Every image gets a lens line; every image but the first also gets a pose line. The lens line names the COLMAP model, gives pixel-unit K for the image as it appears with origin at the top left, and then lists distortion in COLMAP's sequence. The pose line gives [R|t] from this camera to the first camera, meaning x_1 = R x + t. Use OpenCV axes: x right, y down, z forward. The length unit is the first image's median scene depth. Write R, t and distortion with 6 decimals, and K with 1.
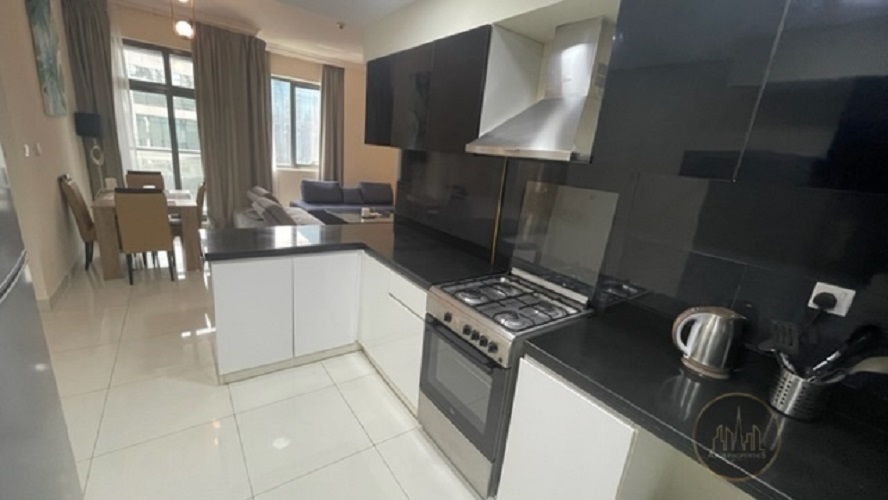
lens RADIAL K [[360.4, 0, 439.6], [0, 360.4, 250.8], [0, 0, 1]] dist [0.002292, 0.000516]
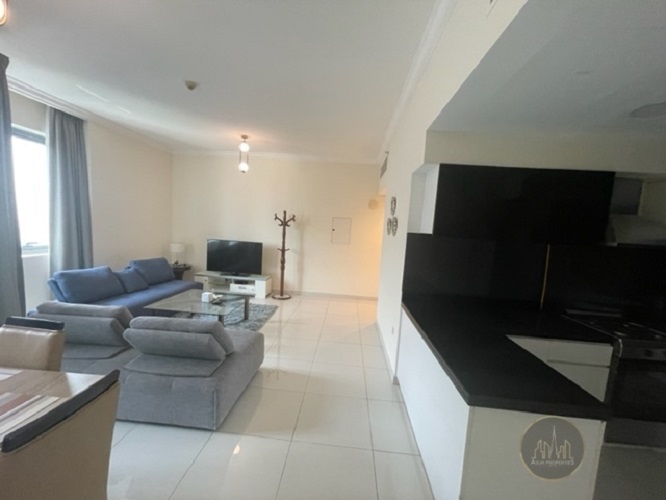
lens RADIAL K [[264.2, 0, 338.0], [0, 264.2, 252.4], [0, 0, 1]] dist [0.001370, 0.000004]
pose [[0.644488, -0.131759, 0.753176, -0.574723], [0.200896, 0.979612, -0.000534, -0.182442], [-0.737750, 0.151654, 0.657819, 0.417474]]
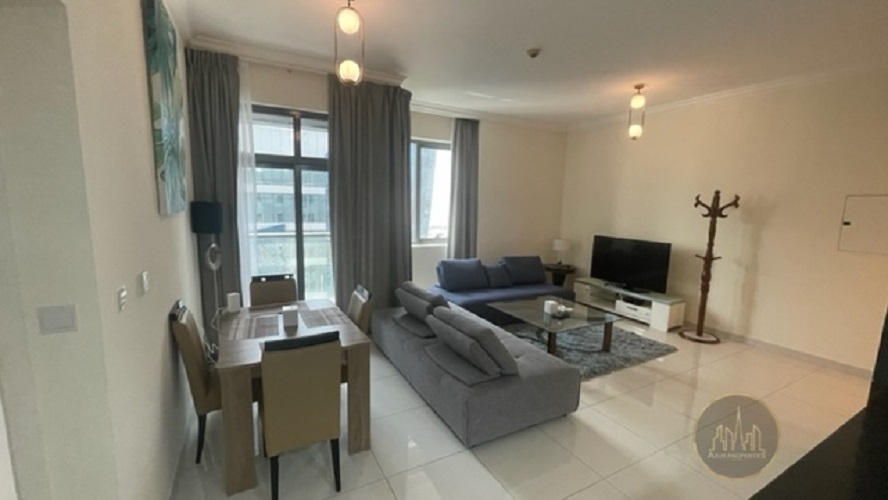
lens RADIAL K [[360.4, 0, 439.6], [0, 360.4, 250.8], [0, 0, 1]] dist [0.002292, 0.000516]
pose [[0.988746, -0.059141, -0.137419, -0.388084], [0.039121, 0.988794, -0.144069, -0.150643], [0.144400, 0.137072, 0.979980, 0.344908]]
